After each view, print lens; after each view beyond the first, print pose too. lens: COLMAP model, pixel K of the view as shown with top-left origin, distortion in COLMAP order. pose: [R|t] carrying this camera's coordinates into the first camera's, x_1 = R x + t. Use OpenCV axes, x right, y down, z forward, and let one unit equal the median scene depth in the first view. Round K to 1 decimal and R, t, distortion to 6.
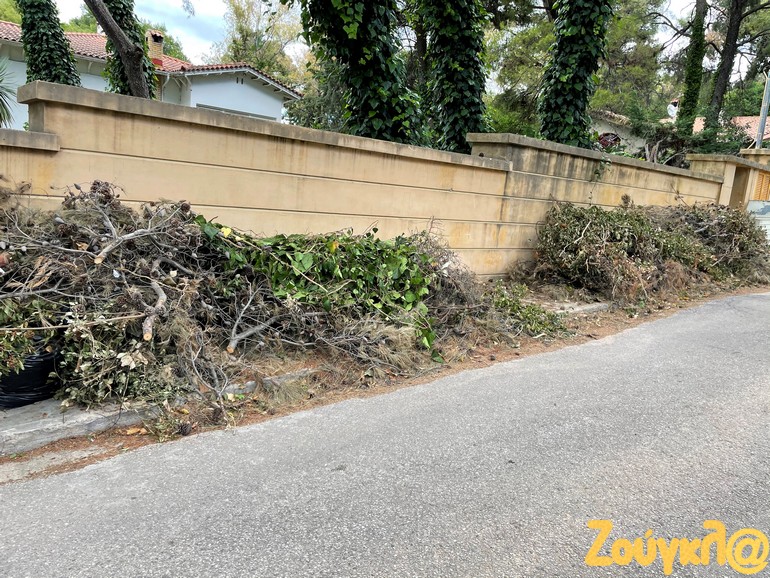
lens RADIAL K [[640.4, 0, 385.0], [0, 640.4, 289.0], [0, 0, 1]] dist [0.085794, -0.128773]
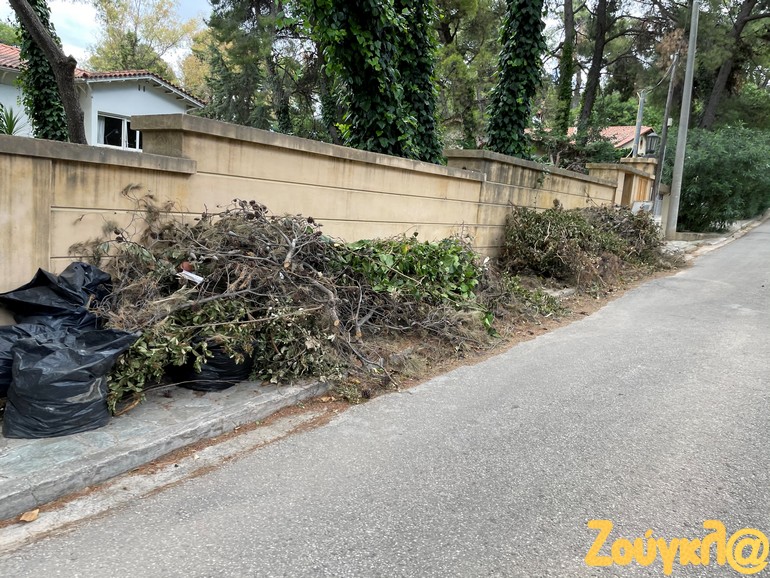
lens RADIAL K [[640.4, 0, 385.0], [0, 640.4, 289.0], [0, 0, 1]] dist [0.085794, -0.128773]
pose [[0.975702, -0.048109, 0.213753, -0.245268], [0.049289, 0.998785, -0.000189, 0.005369], [-0.213484, 0.010720, 0.976888, -0.112358]]
